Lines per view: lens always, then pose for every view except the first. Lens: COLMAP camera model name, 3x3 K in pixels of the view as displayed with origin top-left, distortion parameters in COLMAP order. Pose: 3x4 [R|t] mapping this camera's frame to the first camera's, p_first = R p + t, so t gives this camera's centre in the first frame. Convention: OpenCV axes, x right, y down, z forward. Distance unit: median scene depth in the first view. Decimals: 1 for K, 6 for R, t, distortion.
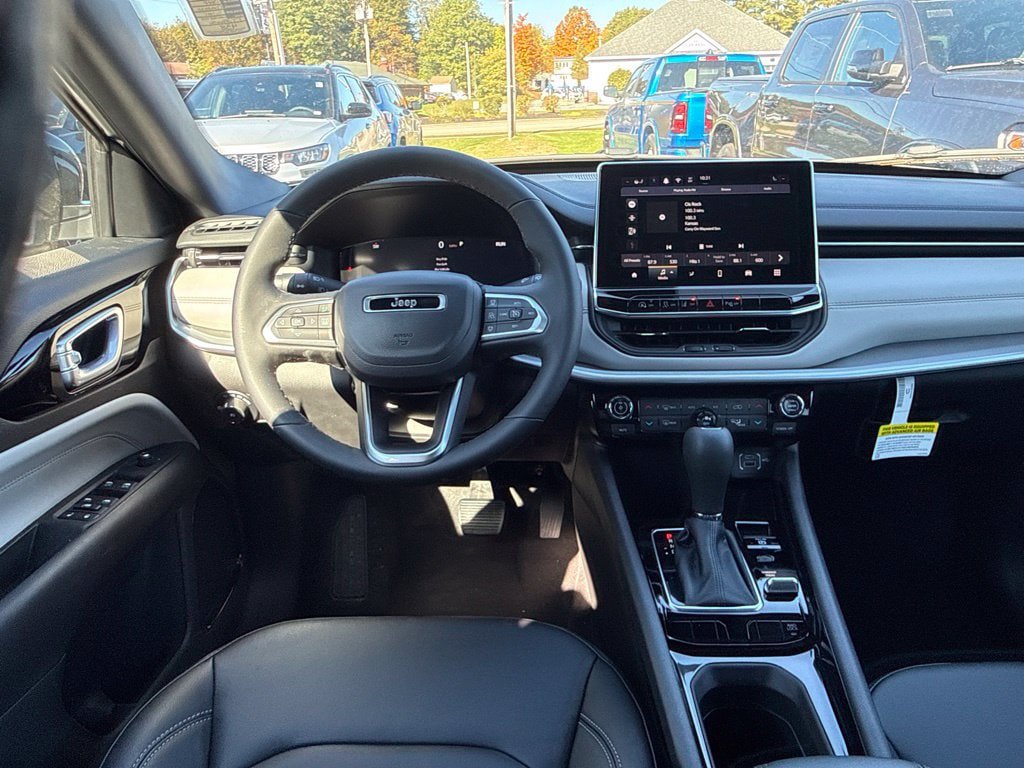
lens RADIAL K [[773.9, 0, 512.0], [0, 773.9, 384.0], [0, 0, 1]] dist [0.025530, -0.000423]
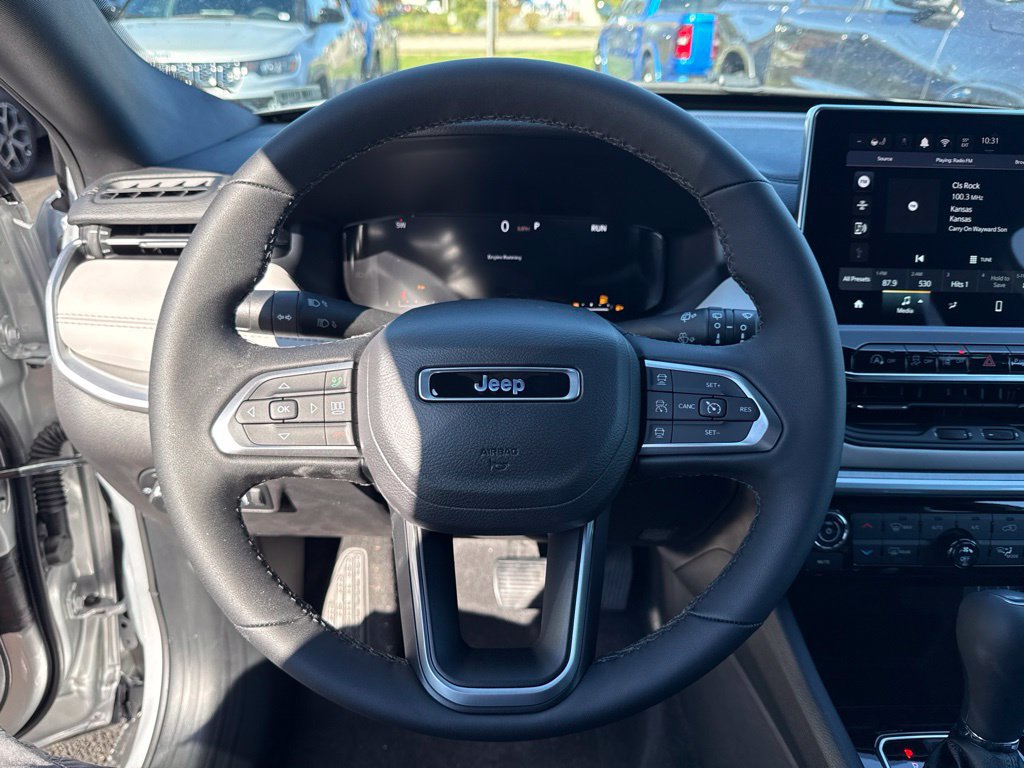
lens RADIAL K [[765.0, 0, 516.8], [0, 765.0, 394.5], [0, 0, 1]] dist [0.069545, -0.127059]
pose [[0.998435, 0.021622, 0.051567, -0.129272], [-0.026899, 0.994220, 0.103940, -0.126667], [-0.049022, -0.105164, 0.993246, 0.424986]]
